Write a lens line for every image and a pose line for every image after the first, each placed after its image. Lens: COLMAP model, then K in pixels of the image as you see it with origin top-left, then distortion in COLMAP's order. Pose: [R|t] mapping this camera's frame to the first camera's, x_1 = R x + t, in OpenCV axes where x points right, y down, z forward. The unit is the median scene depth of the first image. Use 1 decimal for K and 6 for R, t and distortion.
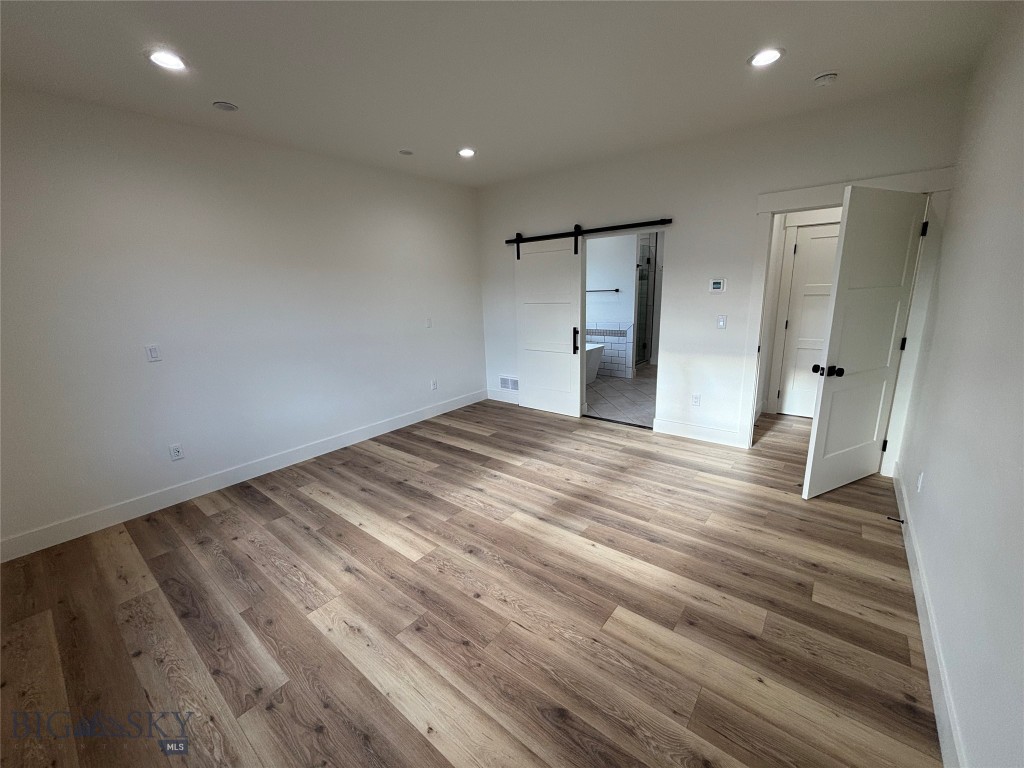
lens RADIAL K [[423.8, 0, 512.0], [0, 423.8, 384.0], [0, 0, 1]] dist [-0.000470, -0.000107]
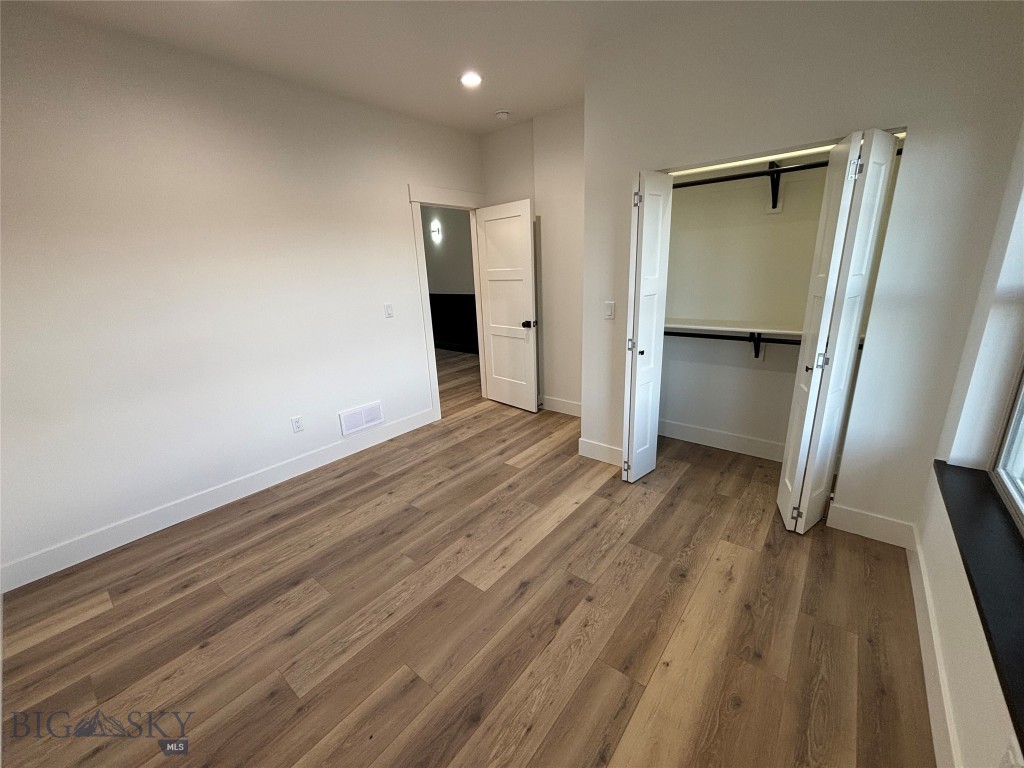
lens RADIAL K [[423.8, 0, 512.0], [0, 423.8, 384.0], [0, 0, 1]] dist [-0.000470, -0.000107]
pose [[0.029501, 0.267390, -0.963137, 0.813175], [-0.155690, 0.953025, 0.259814, -0.165578], [0.987365, 0.142286, 0.069745, 0.908805]]
